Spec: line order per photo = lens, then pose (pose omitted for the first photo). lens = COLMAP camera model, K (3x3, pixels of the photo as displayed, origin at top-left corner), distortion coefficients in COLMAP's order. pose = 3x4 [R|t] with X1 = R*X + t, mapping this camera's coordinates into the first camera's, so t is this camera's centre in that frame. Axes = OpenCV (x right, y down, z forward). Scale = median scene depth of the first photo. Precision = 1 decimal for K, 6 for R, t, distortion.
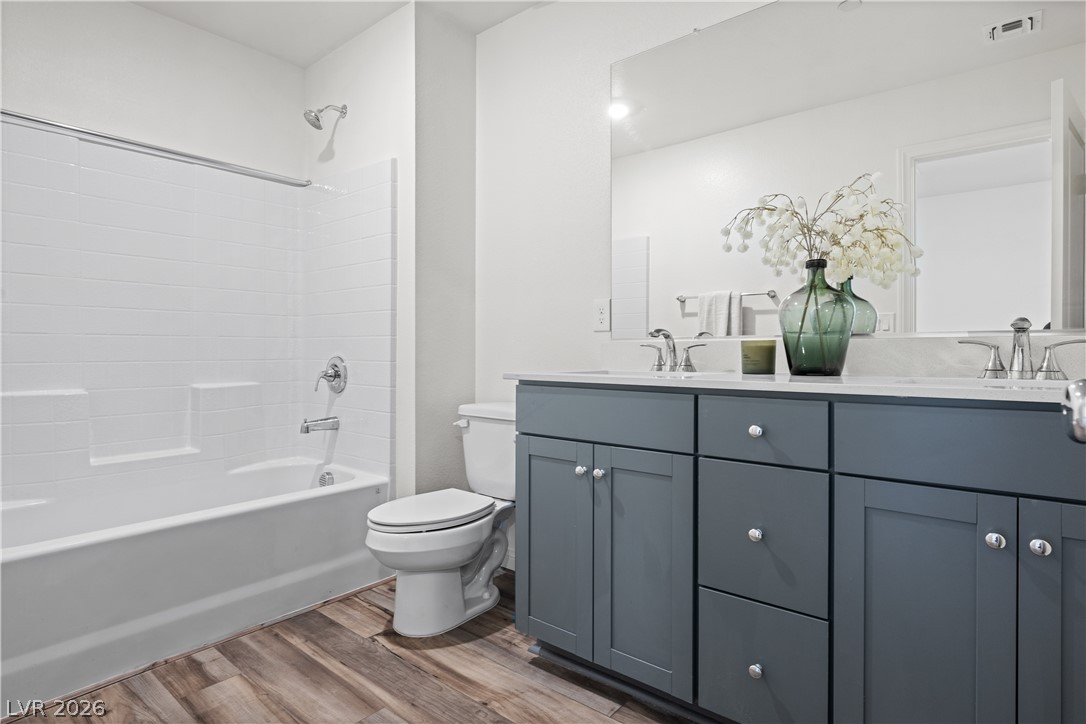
lens RADIAL K [[589.1, 0, 539.7], [0, 589.1, 358.4], [0, 0, 1]] dist [0.001557, 0.000418]
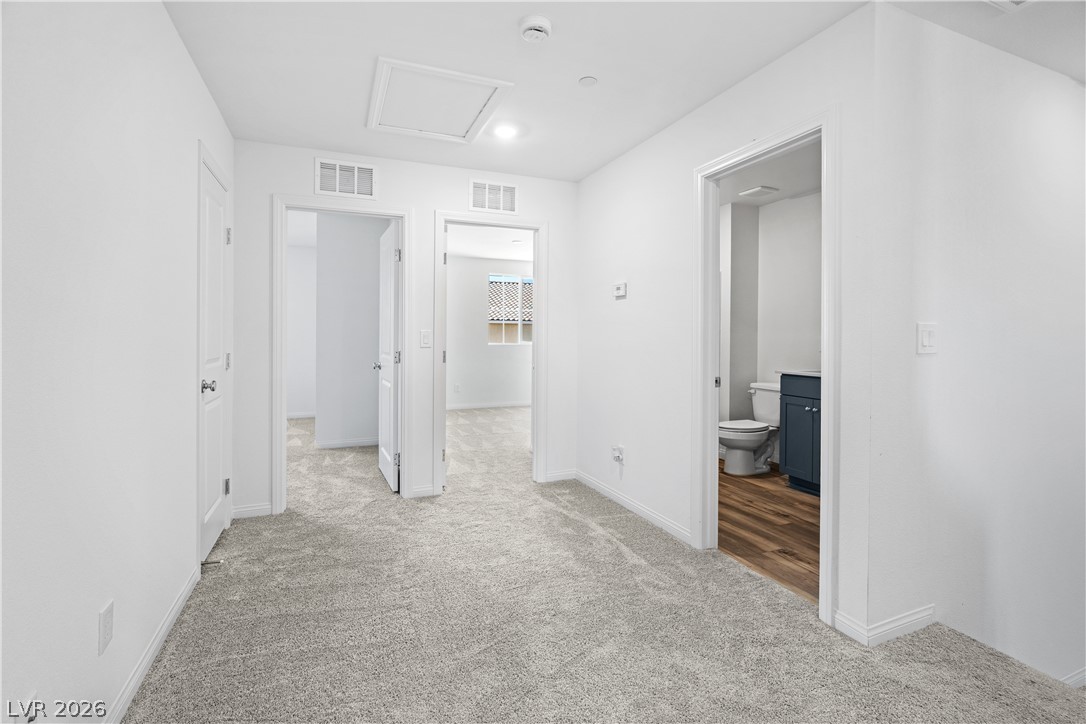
lens RADIAL K [[493.9, 0, 536.7], [0, 493.9, 336.6], [0, 0, 1]] dist [-0.001546, -0.000313]
pose [[0.887178, 0.007546, -0.461367, 0.007815], [-0.013686, 0.999857, -0.009965, -0.094546], [0.461225, 0.015155, 0.887154, -1.463651]]
